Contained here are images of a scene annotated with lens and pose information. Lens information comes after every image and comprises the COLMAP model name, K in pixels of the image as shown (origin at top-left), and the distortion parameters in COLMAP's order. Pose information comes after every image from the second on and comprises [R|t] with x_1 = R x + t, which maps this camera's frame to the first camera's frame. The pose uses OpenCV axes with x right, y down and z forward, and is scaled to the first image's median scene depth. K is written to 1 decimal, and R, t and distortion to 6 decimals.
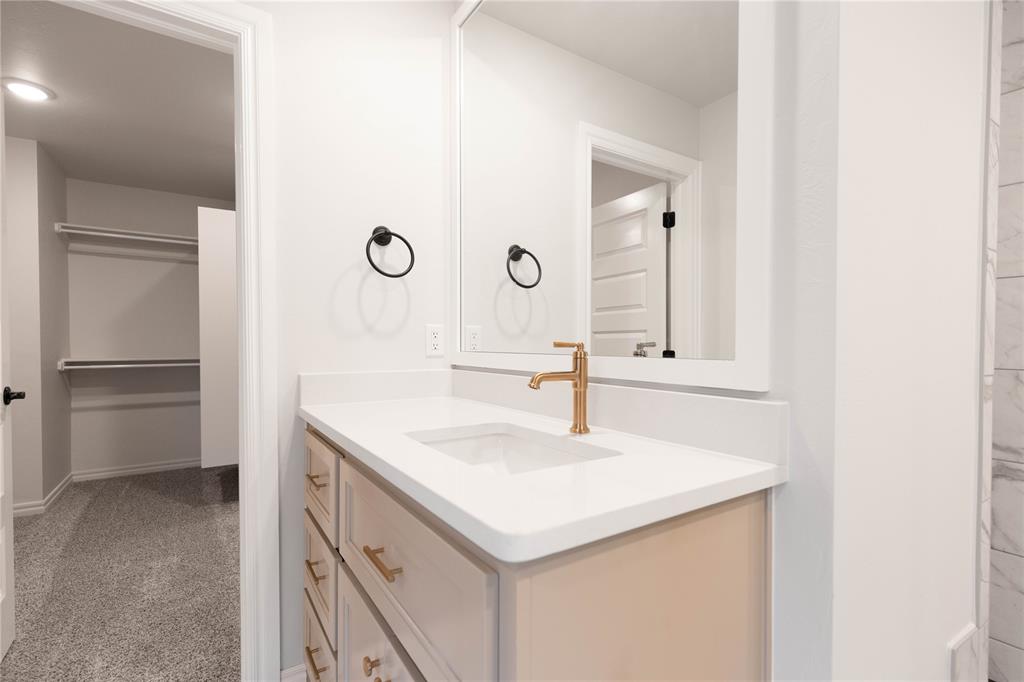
lens RADIAL K [[464.8, 0, 512.3], [0, 464.8, 342.4], [0, 0, 1]] dist [0.003785, -0.000080]
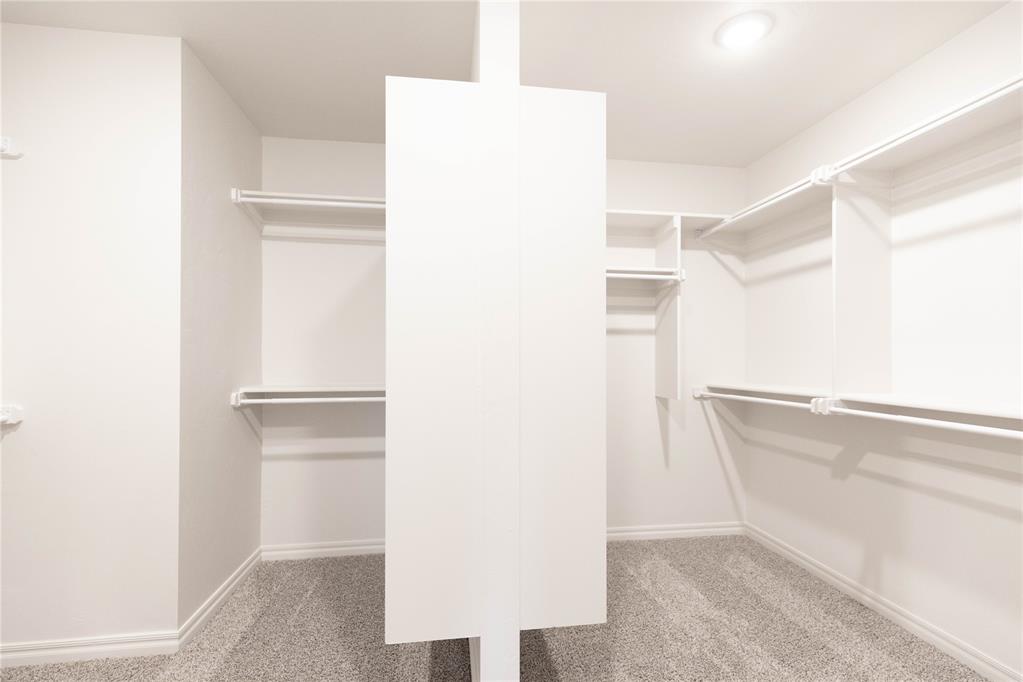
lens RADIAL K [[464.4, 0, 512.6], [0, 464.4, 345.2], [0, 0, 1]] dist [0.003785, -0.000080]
pose [[0.901399, -0.004260, -0.432968, -0.307030], [-0.008908, 0.999558, -0.028380, -0.011657], [0.432897, 0.029438, 0.900963, 0.547861]]
